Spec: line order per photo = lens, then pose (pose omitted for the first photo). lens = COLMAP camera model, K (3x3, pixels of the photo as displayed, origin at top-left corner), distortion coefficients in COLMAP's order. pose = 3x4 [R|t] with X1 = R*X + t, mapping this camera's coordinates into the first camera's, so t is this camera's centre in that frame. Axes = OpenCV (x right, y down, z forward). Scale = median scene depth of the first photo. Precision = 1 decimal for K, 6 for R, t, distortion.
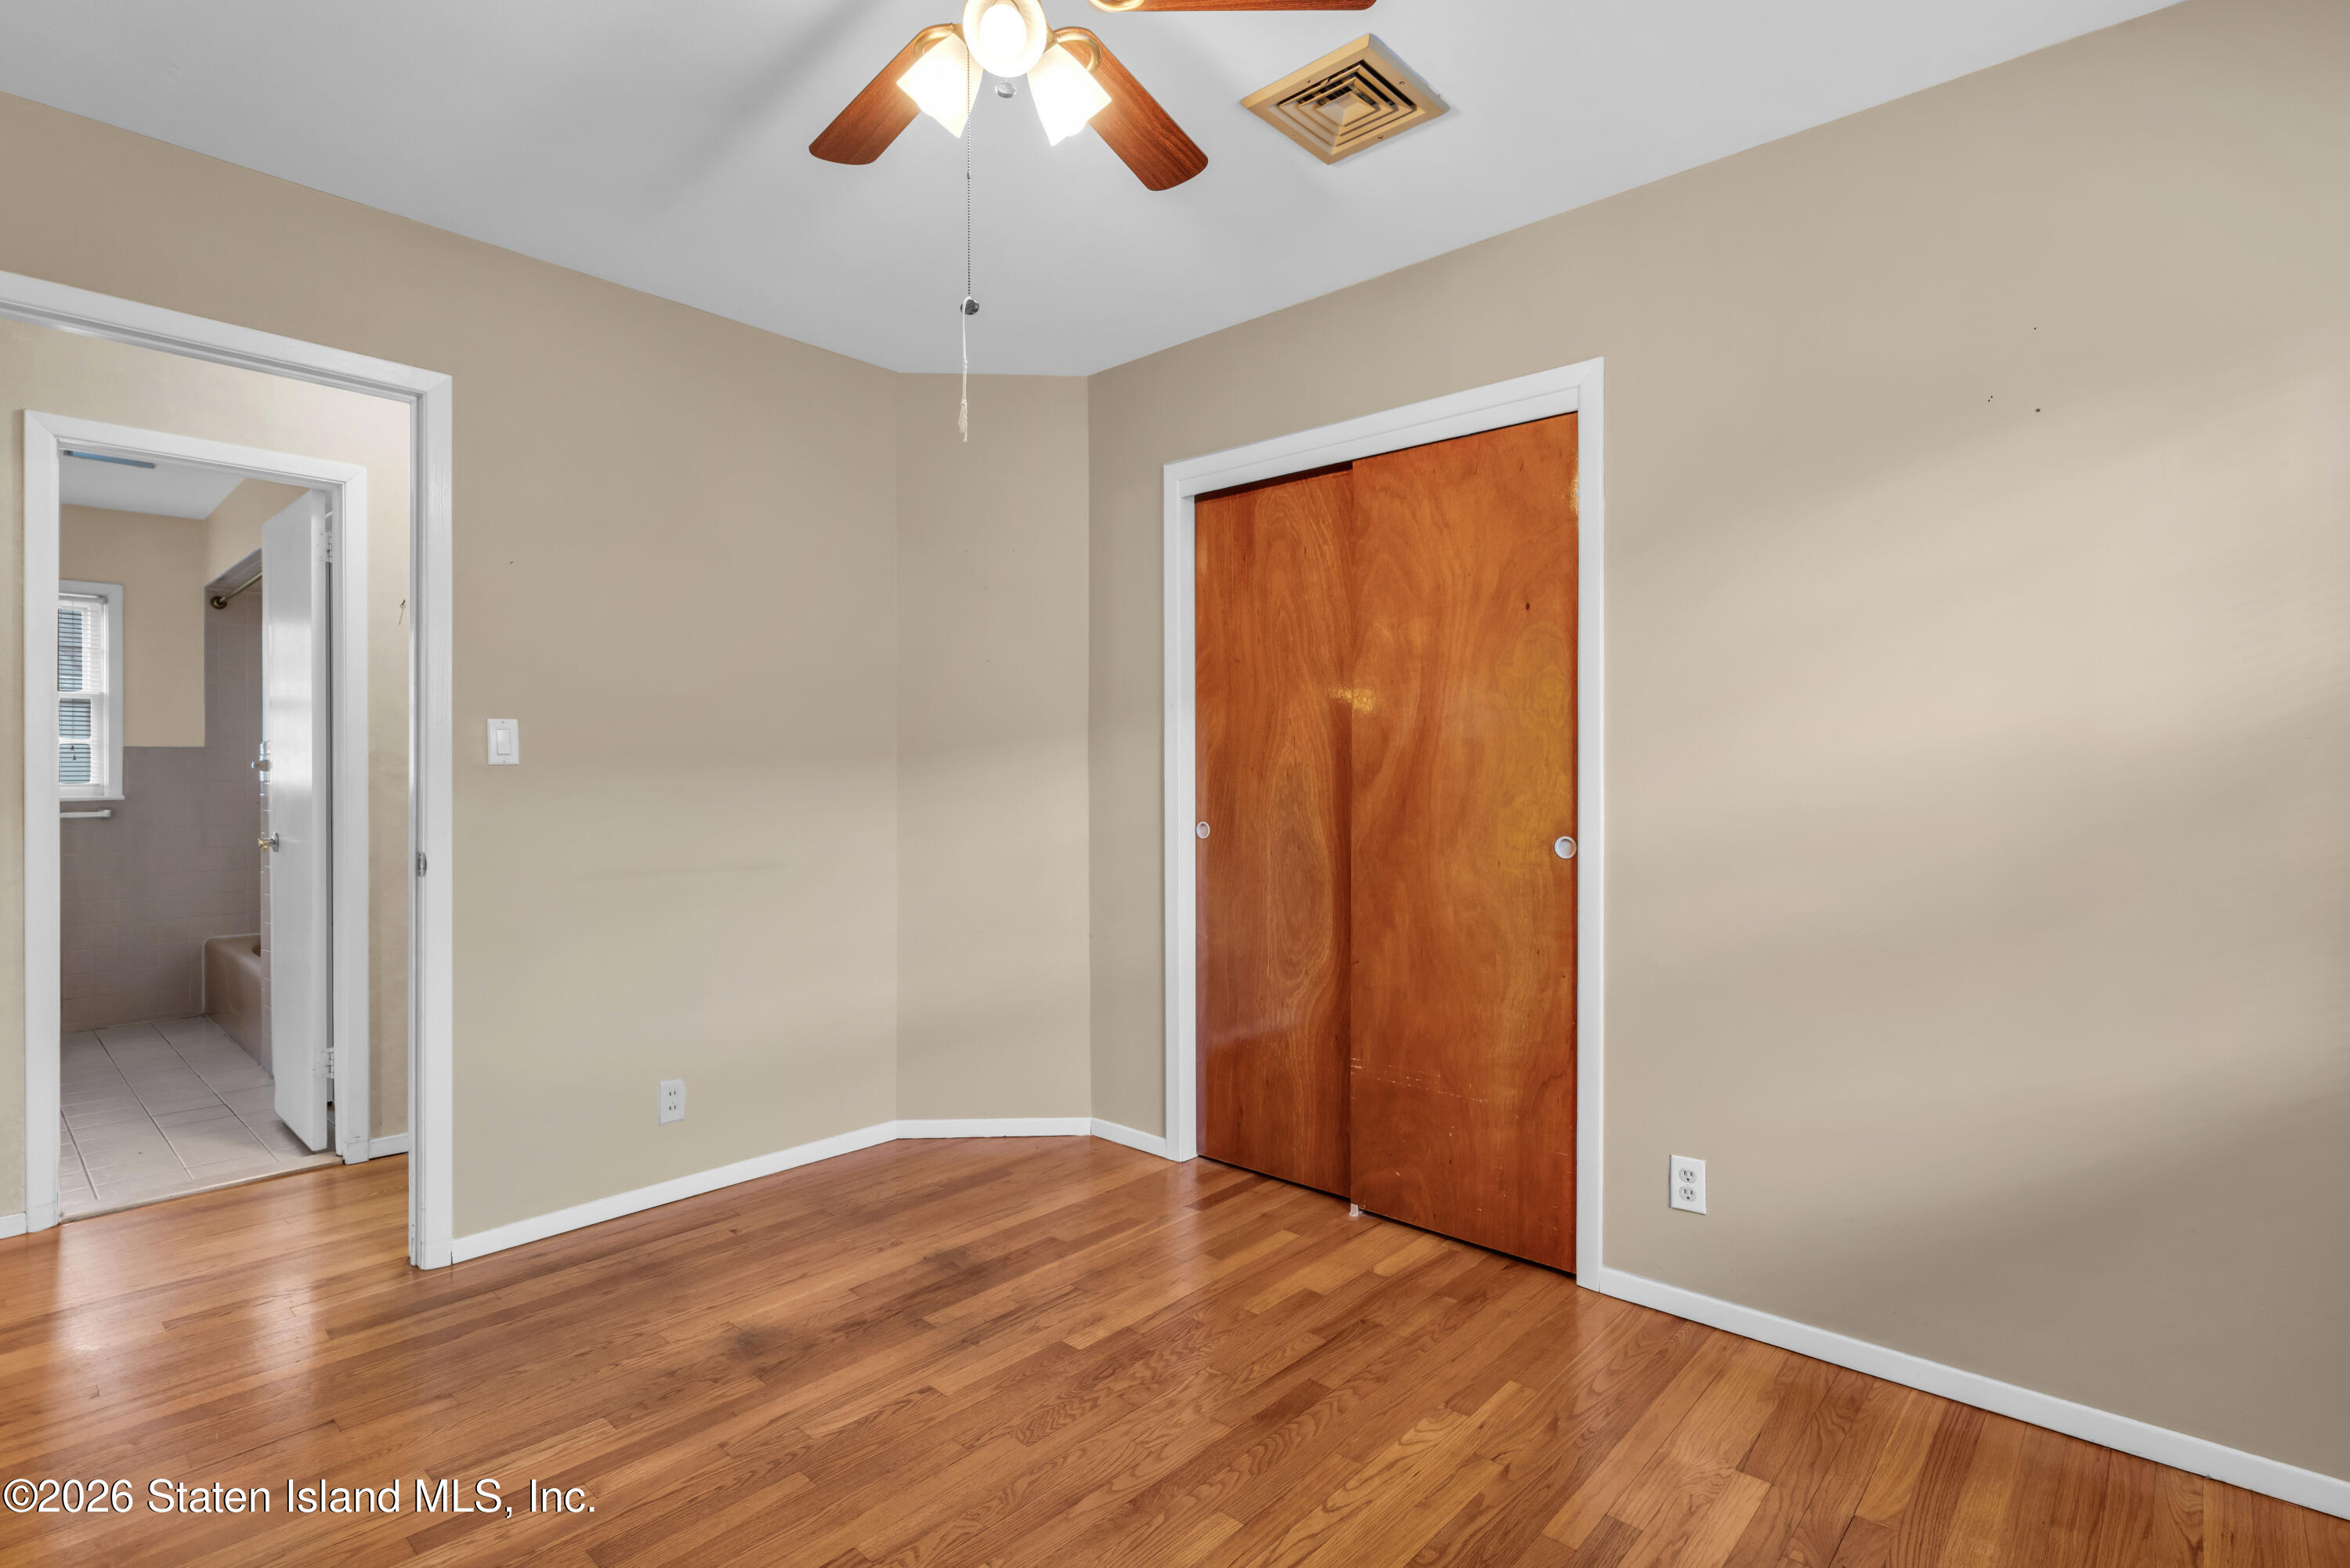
lens RADIAL K [[1126.5, 0, 1170.0], [0, 1126.5, 774.0], [0, 0, 1]] dist [-0.001254, 0.000074]
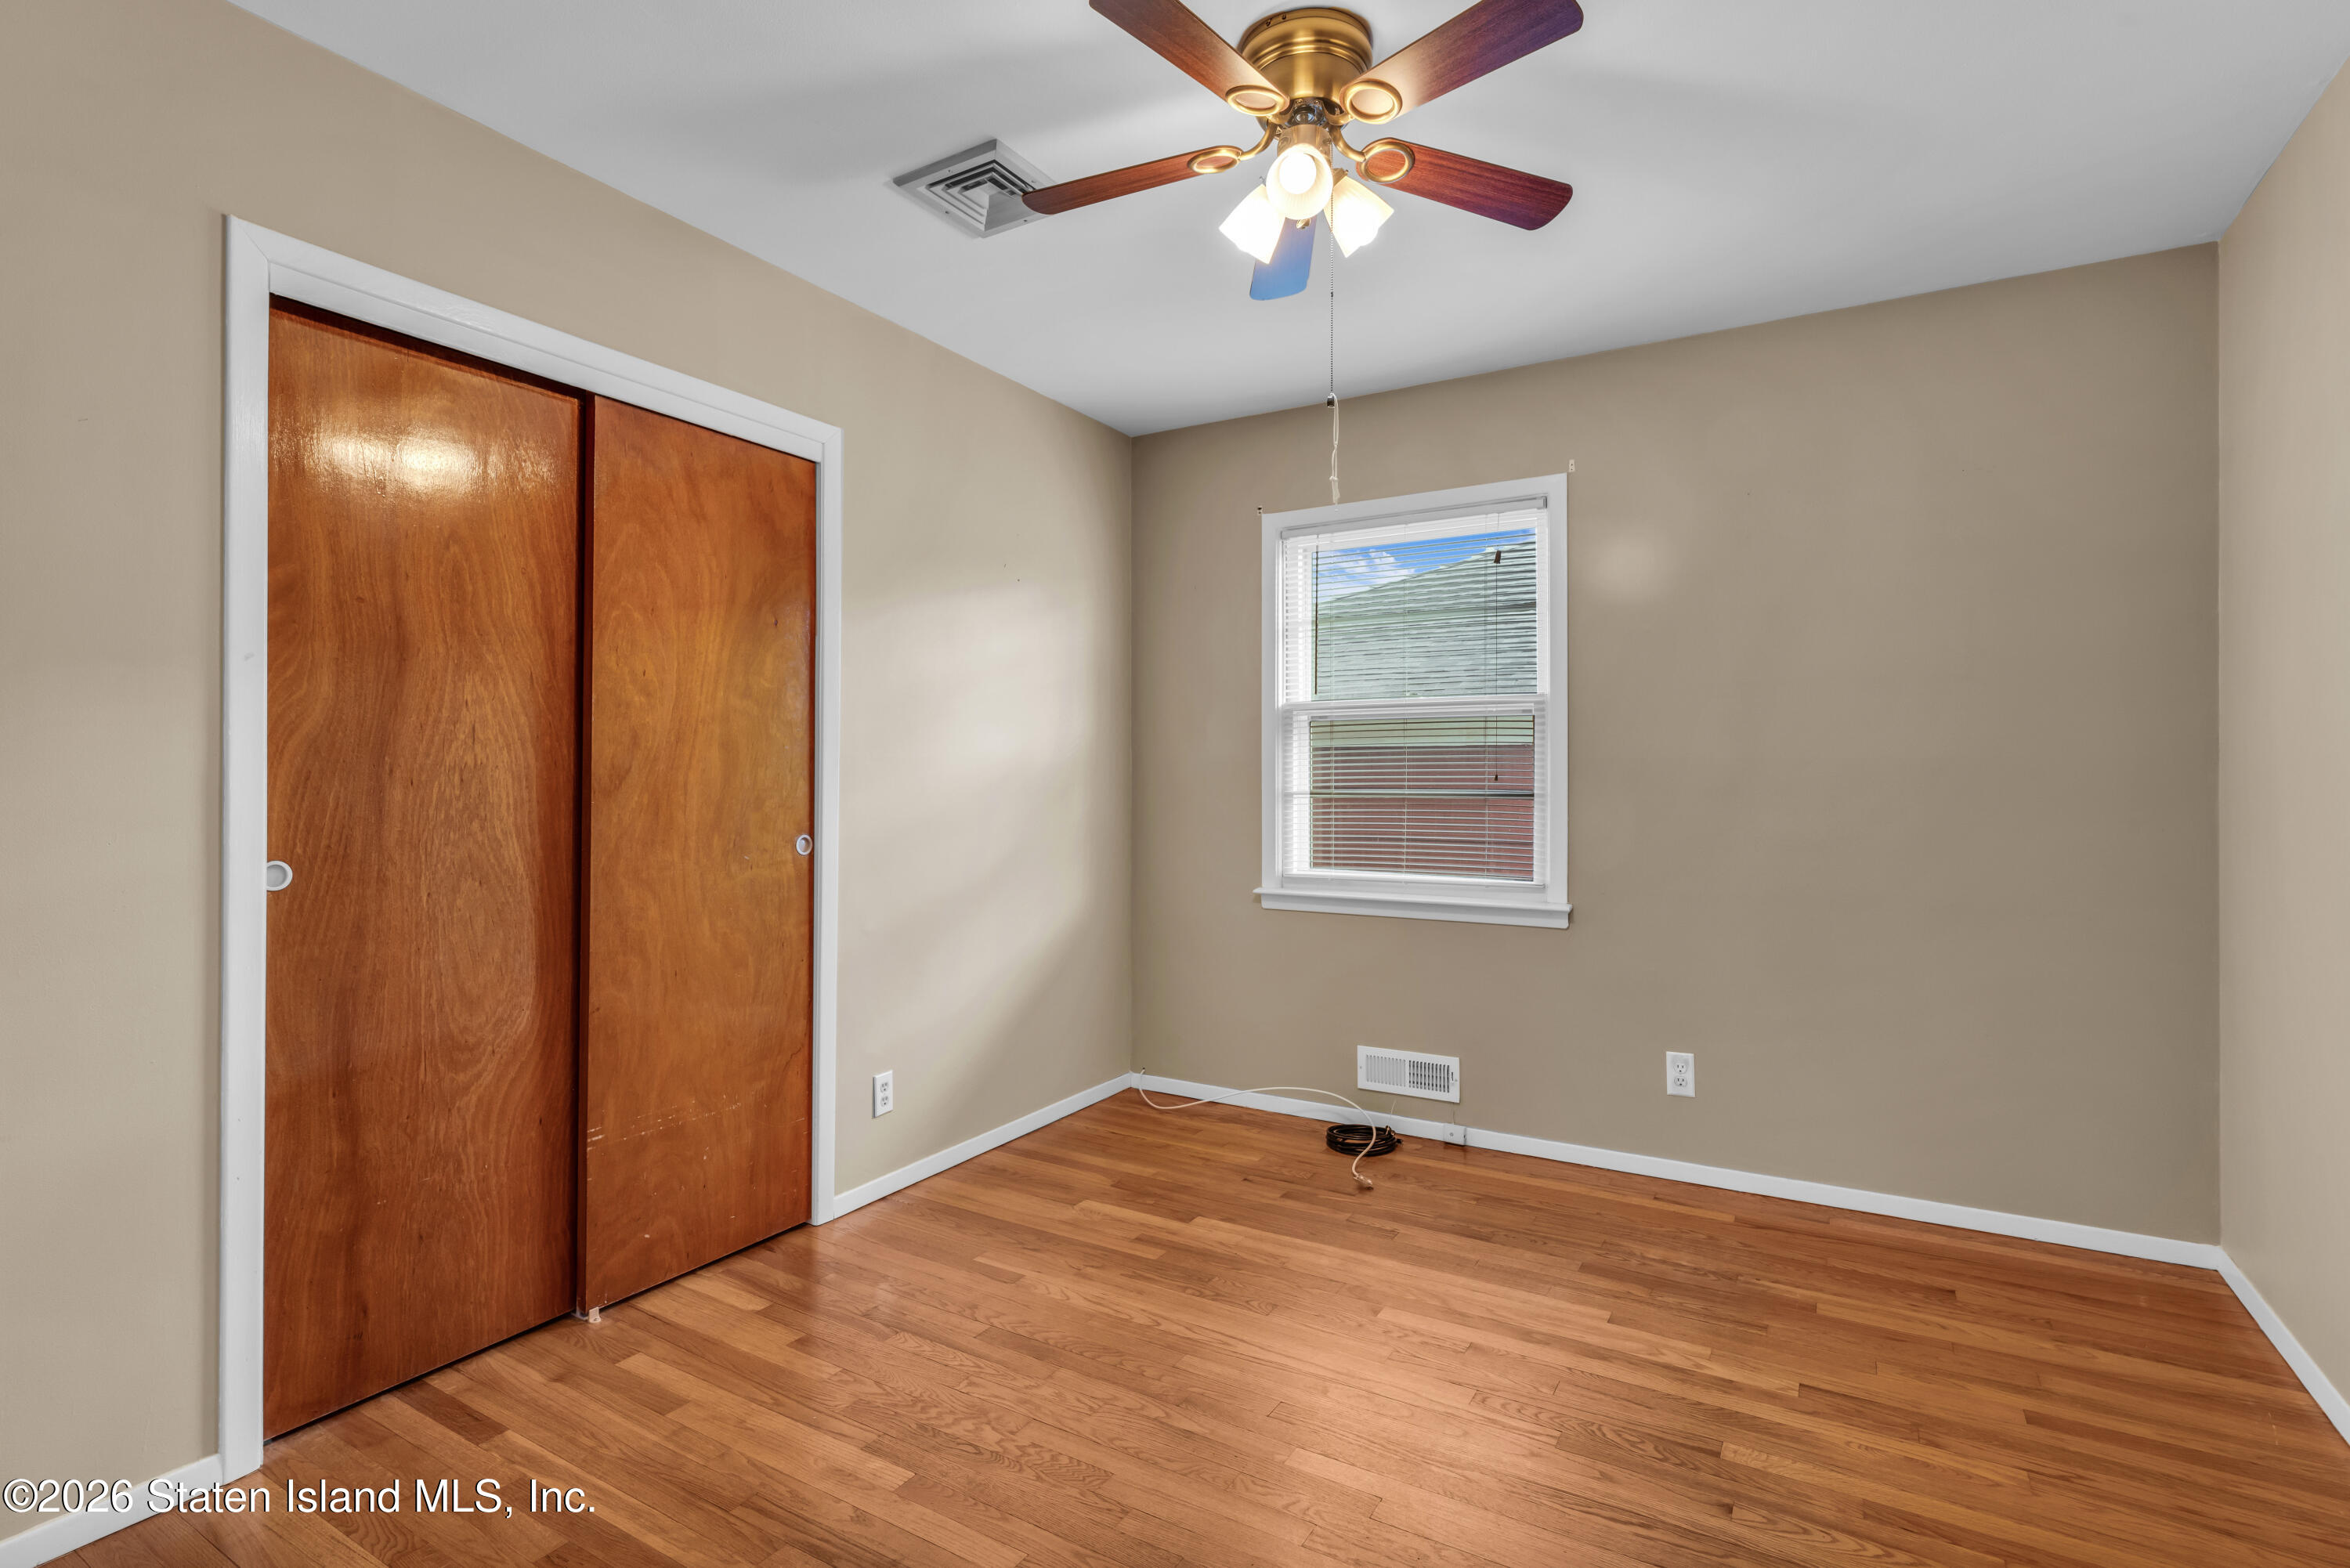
lens RADIAL K [[1126.5, 0, 1170.0], [0, 1126.5, 774.0], [0, 0, 1]] dist [-0.001254, 0.000074]
pose [[-0.199165, 0.002406, 0.979963, -0.781696], [-0.002913, 0.999991, -0.003047, -0.002770], [-0.979962, -0.003462, -0.199156, 0.823360]]
